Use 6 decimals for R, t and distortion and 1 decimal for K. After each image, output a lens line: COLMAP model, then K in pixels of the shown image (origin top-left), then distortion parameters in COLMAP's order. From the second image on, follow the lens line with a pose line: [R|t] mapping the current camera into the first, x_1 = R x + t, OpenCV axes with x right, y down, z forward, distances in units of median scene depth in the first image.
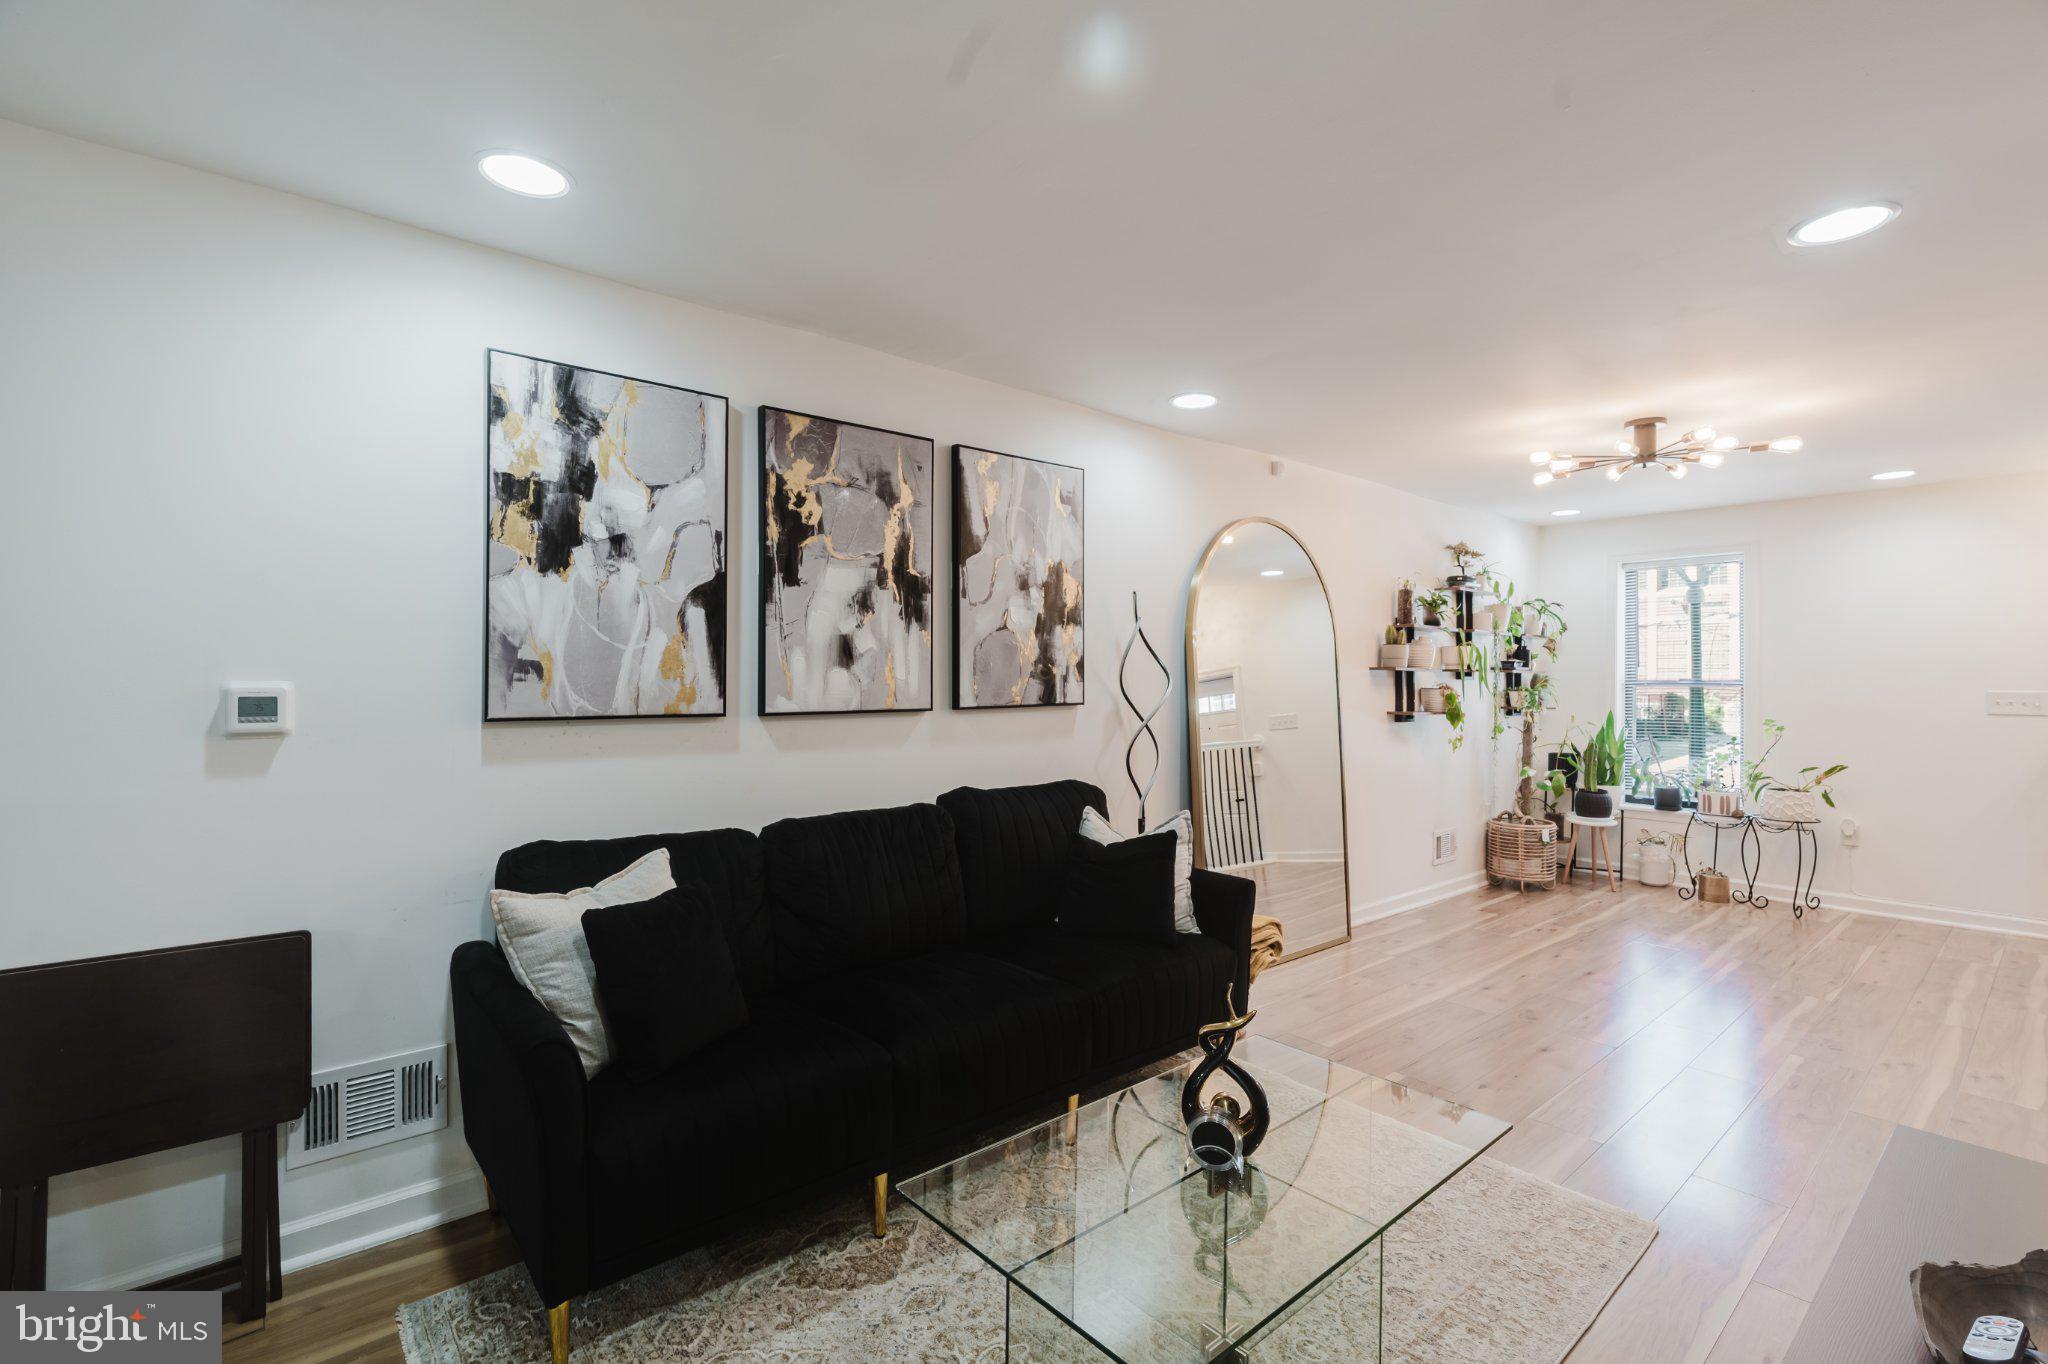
lens RADIAL K [[916.8, 0, 1024.0], [0, 916.8, 682.0], [0, 0, 1]] dist [-0.008331, 0.000184]
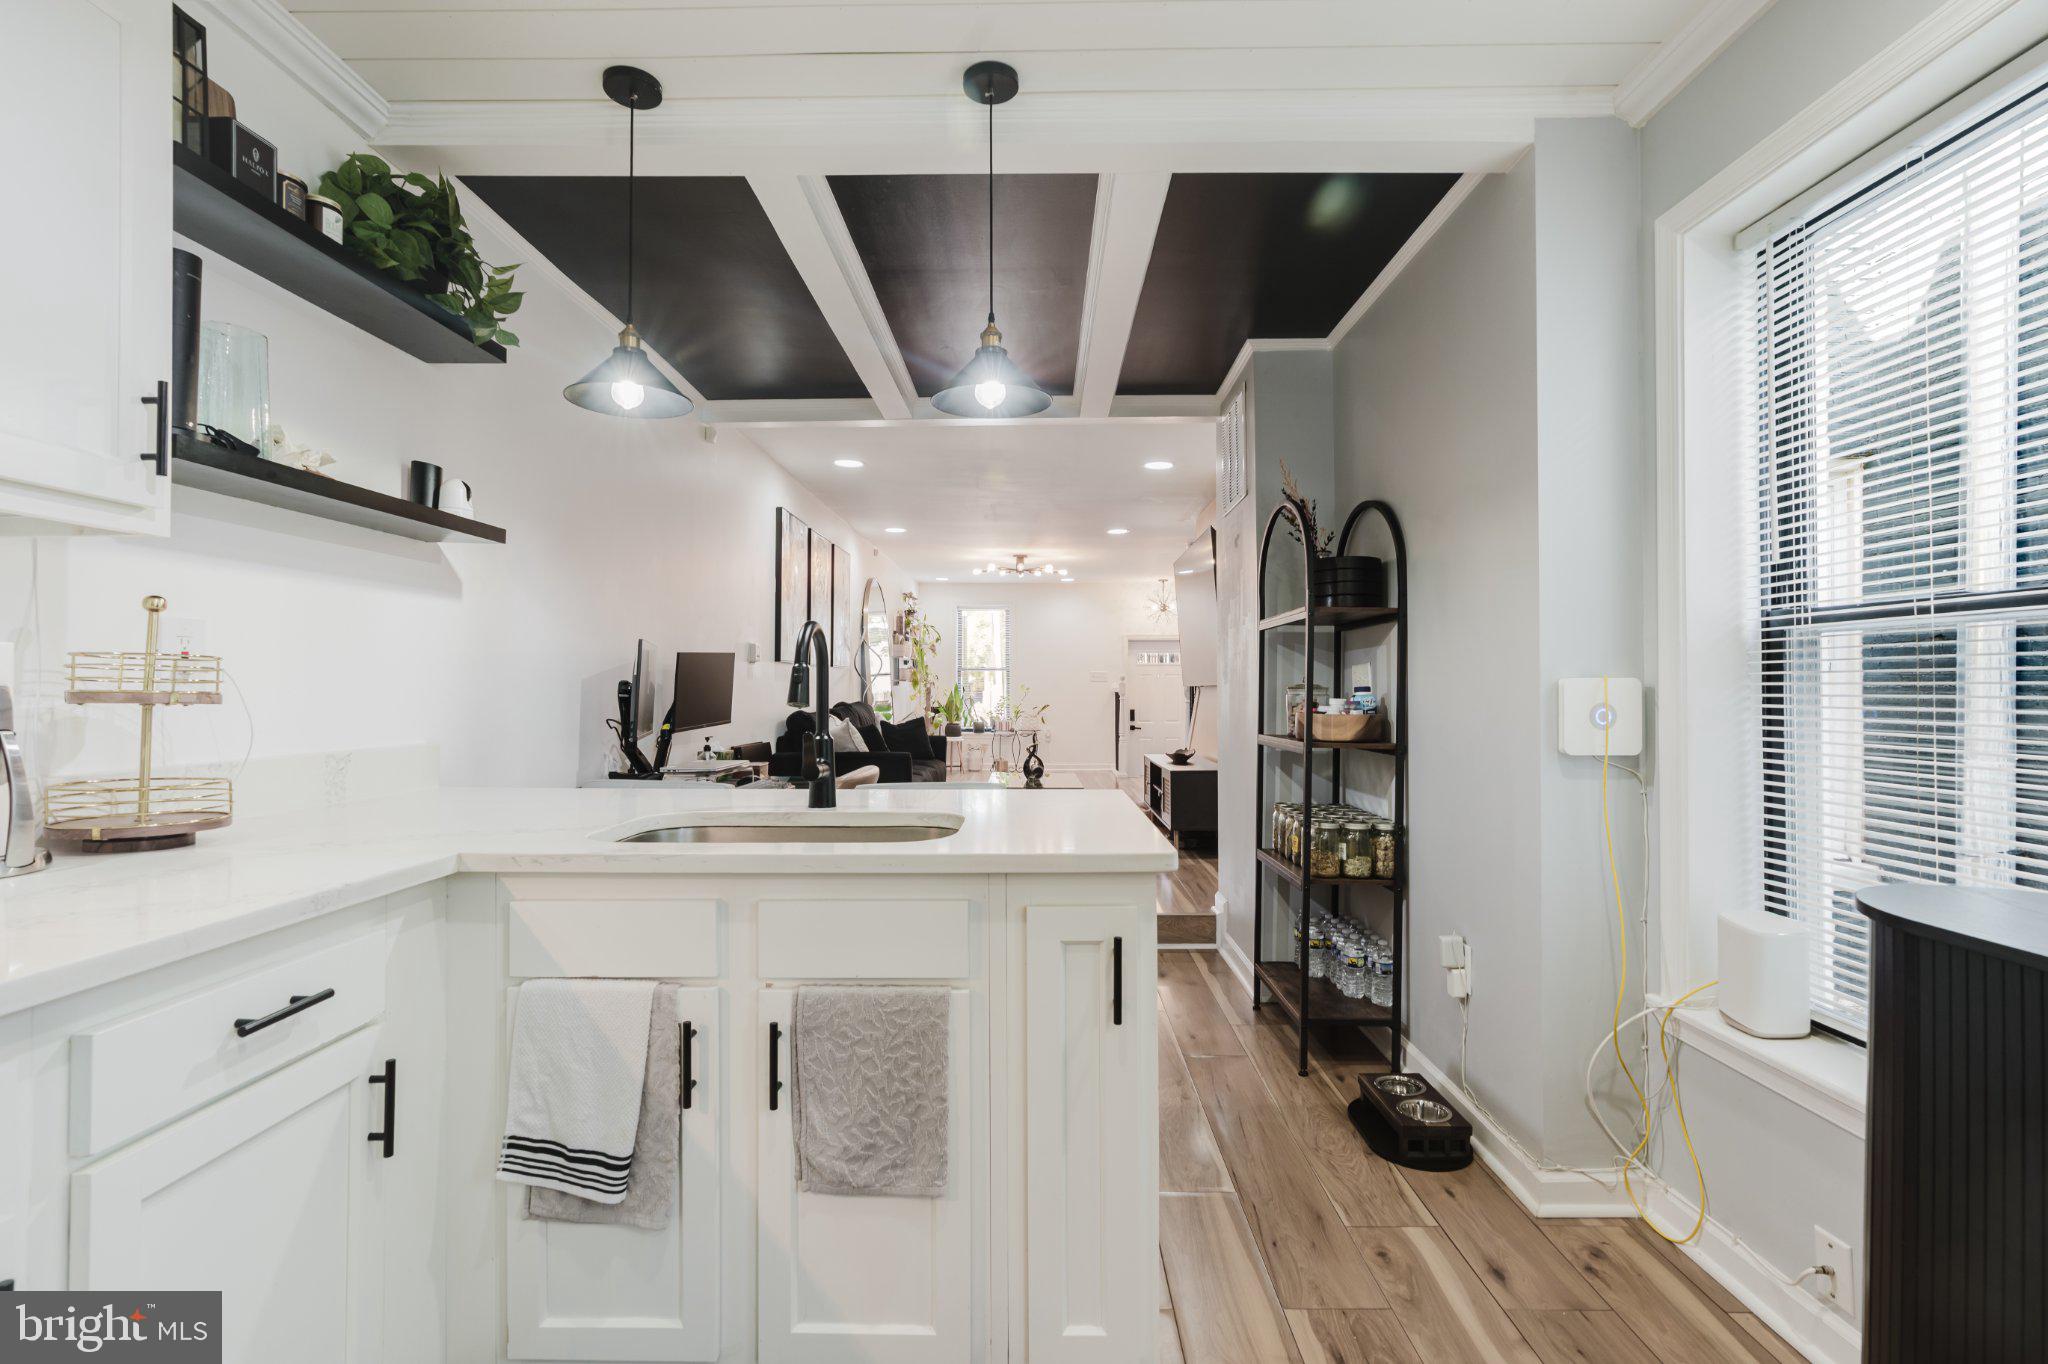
lens RADIAL K [[933.3, 0, 1024.0], [0, 933.3, 682.0], [0, 0, 1]] dist [-0.000223, 0.000643]
pose [[0.659747, 0.002538, 0.751483, -1.862008], [0.003697, 0.999971, -0.006623, 0.107207], [-0.751478, 0.007148, 0.659719, -1.020393]]
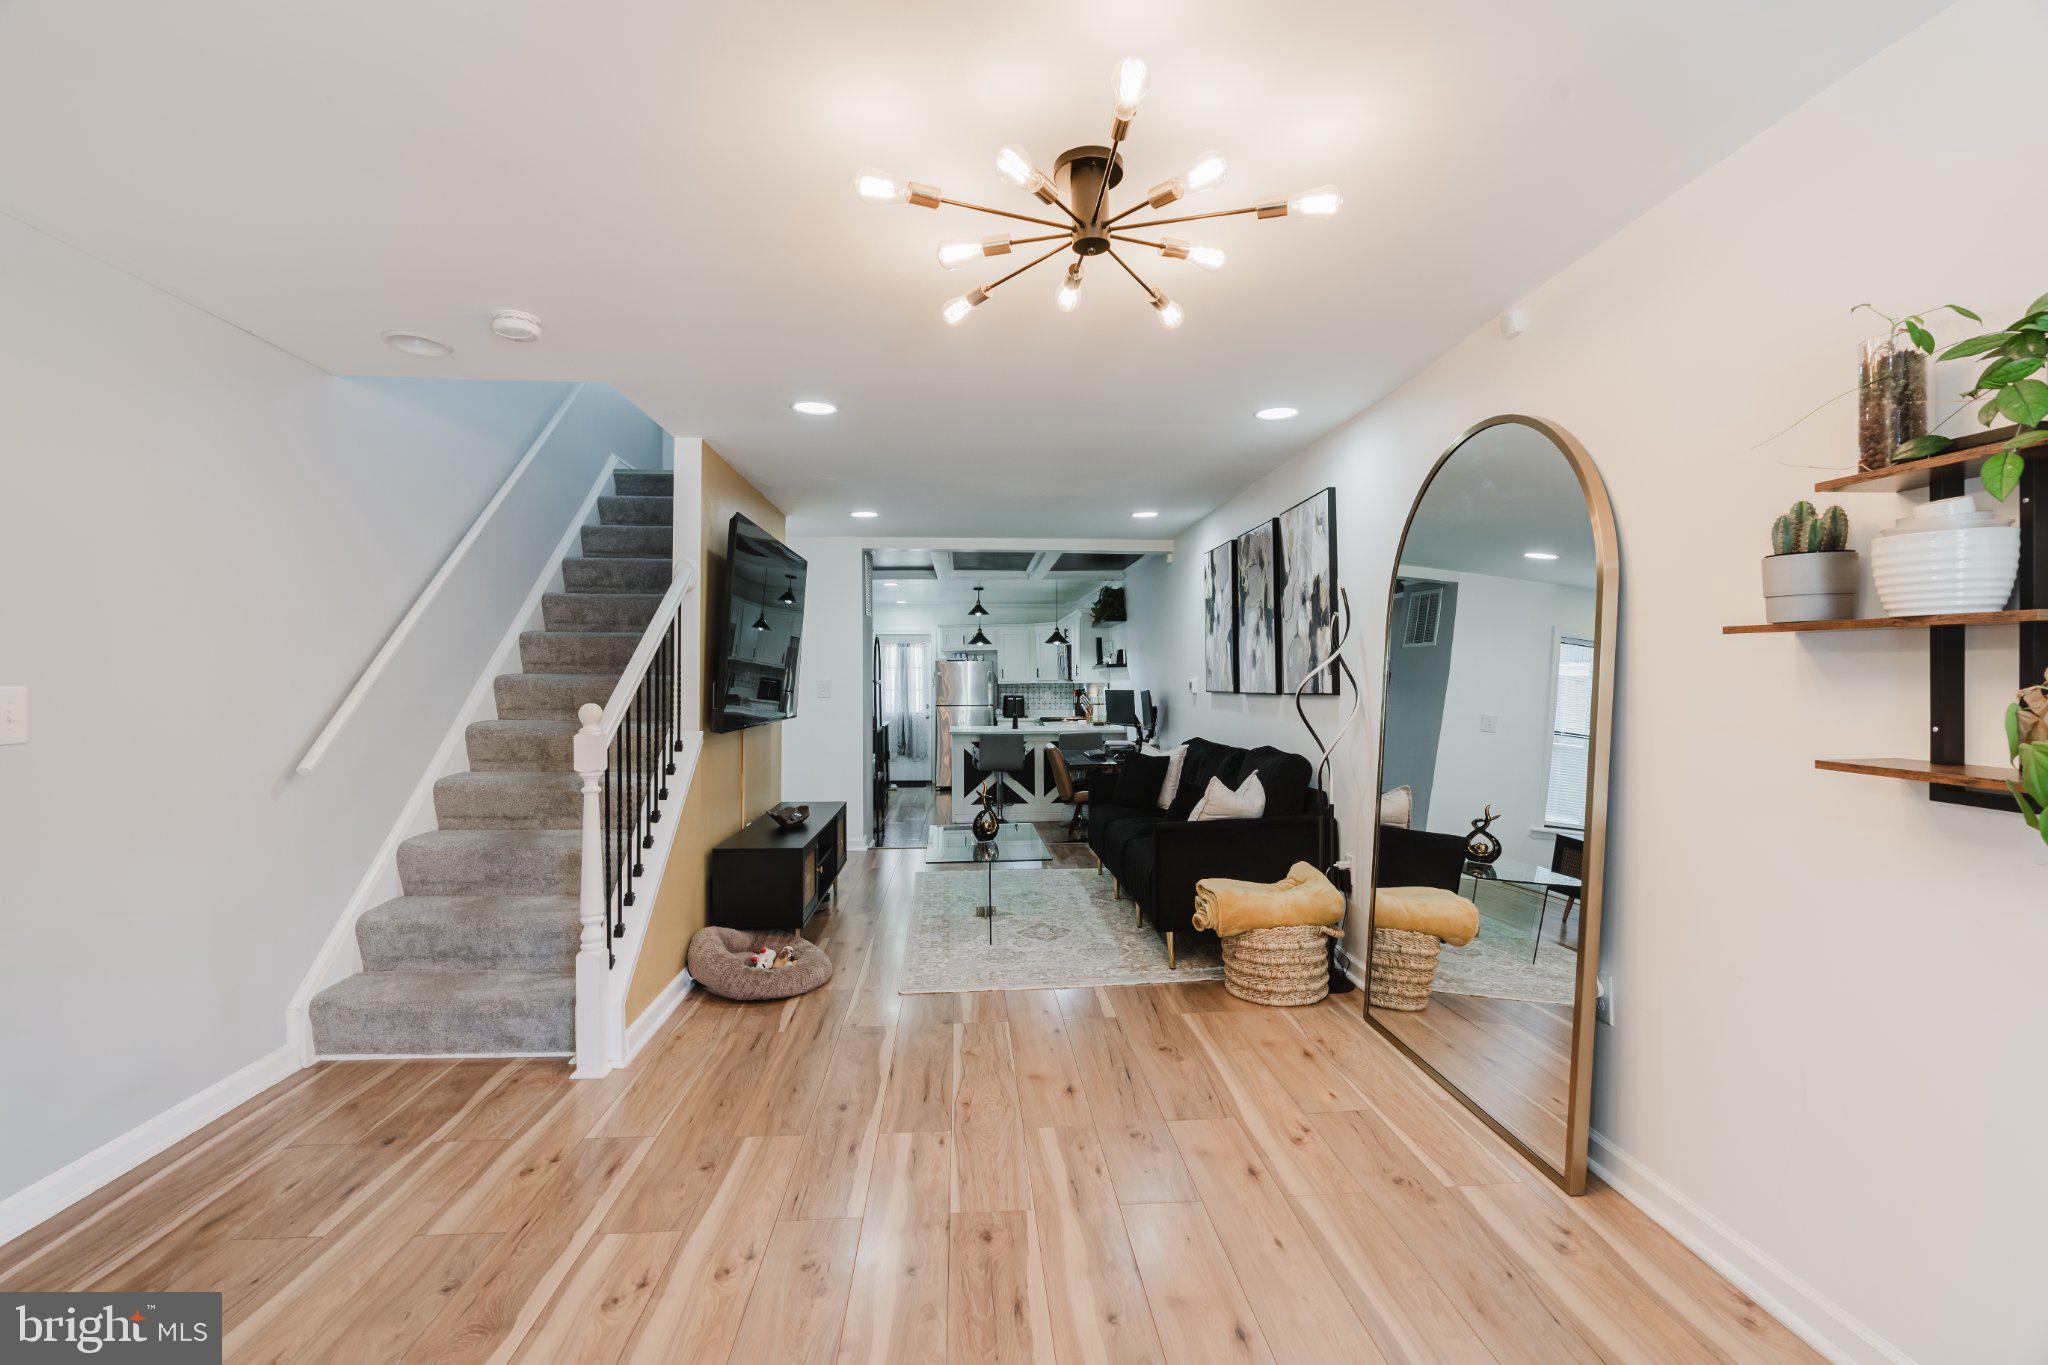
lens RADIAL K [[933.3, 0, 1024.0], [0, 933.3, 682.5], [0, 0, 1]] dist [-0.000223, 0.000643]
pose [[-0.599531, 0.002961, -0.800346, 1.811354], [0.001299, 0.999995, 0.002726, 0.007366], [0.800350, 0.000595, -0.599532, 2.064885]]
